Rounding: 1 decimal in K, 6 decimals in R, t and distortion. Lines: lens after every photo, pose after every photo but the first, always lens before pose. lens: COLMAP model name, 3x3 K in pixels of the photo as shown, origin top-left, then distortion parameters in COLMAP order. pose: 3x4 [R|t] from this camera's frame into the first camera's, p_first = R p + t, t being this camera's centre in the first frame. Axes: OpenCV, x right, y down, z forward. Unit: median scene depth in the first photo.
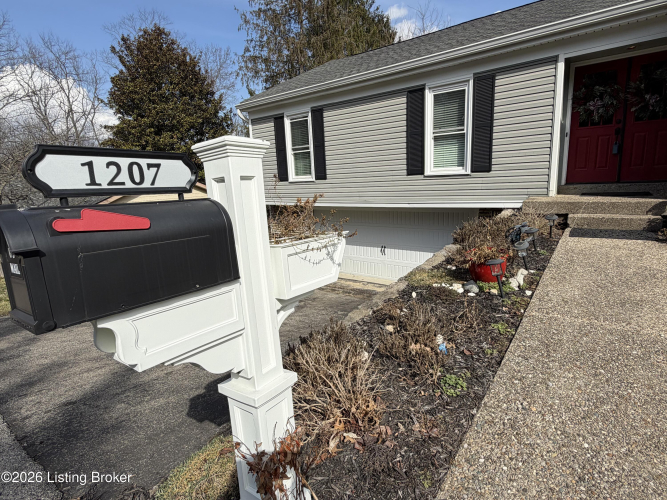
lens RADIAL K [[354.1, 0, 334.8], [0, 354.1, 247.6], [0, 0, 1]] dist [0.003442, -0.001505]
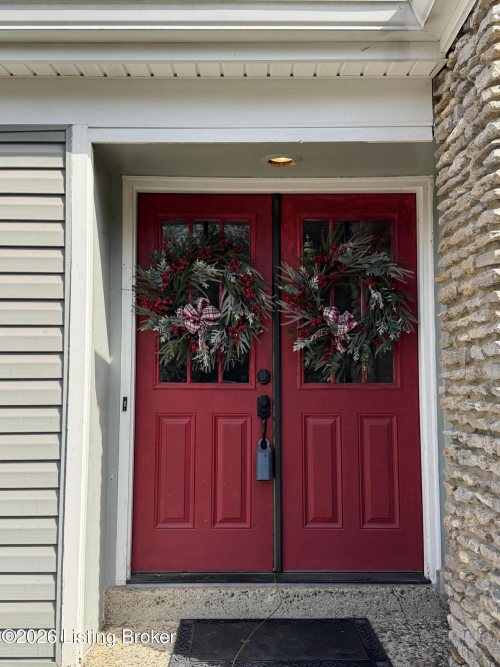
lens RADIAL K [[718.6, 0, 249.7], [0, 718.6, 333.2], [0, 0, 1]] dist [-0.000366, 0.000000]
pose [[0.792103, 0.098148, 0.602445, 0.393272], [0.077376, 0.962879, -0.258604, -0.223967], [-0.605463, 0.251456, 0.755106, 0.506006]]
